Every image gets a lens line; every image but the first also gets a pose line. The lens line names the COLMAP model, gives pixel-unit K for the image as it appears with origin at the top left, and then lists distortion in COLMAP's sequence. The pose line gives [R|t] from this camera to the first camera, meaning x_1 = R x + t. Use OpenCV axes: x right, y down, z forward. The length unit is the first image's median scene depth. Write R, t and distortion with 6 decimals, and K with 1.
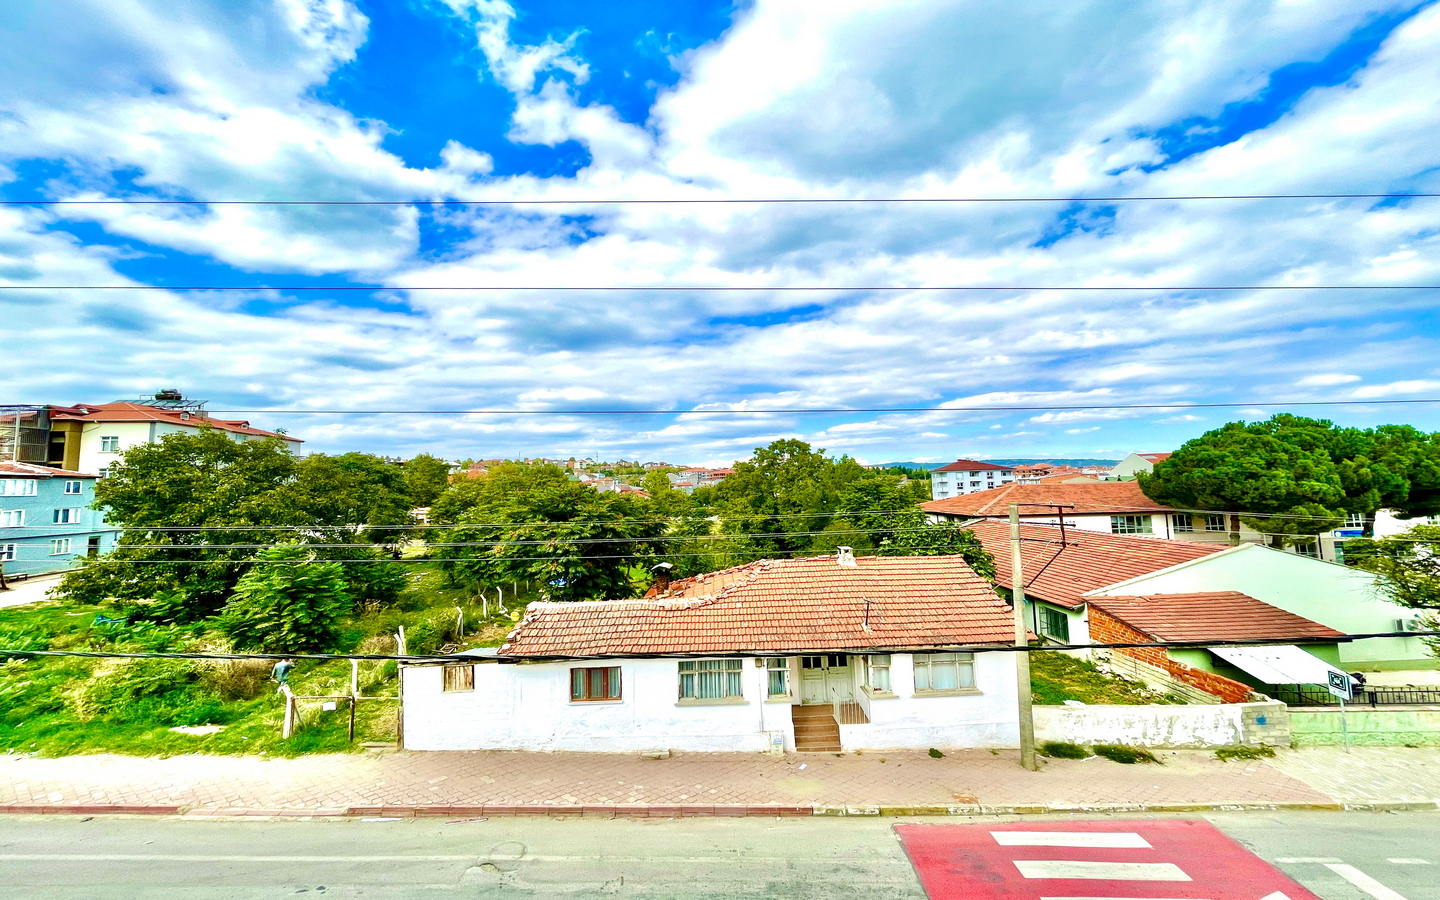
lens RADIAL K [[581.2, 0, 720.7], [0, 581.2, 424.7], [0, 0, 1]] dist [-0.002247, -0.000497]
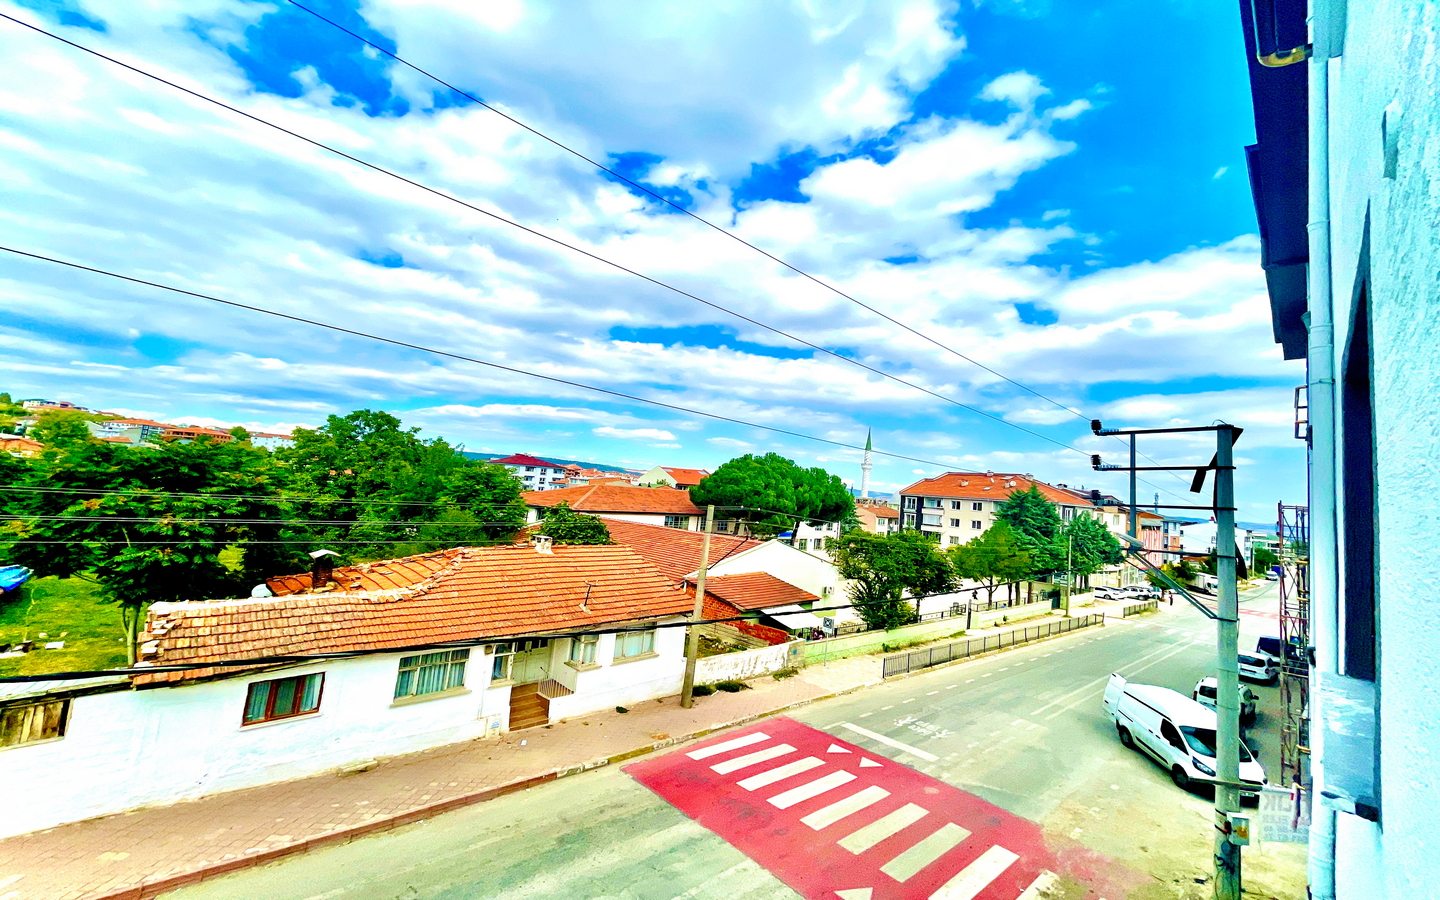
lens RADIAL K [[587.4, 0, 717.9], [0, 587.4, 410.5], [0, 0, 1]] dist [-0.001316, 0.000143]
pose [[0.711820, 0.167806, 0.682022, -0.409265], [-0.163361, 0.983965, -0.071599, 0.012223], [-0.683100, -0.060450, 0.727818, 0.017920]]
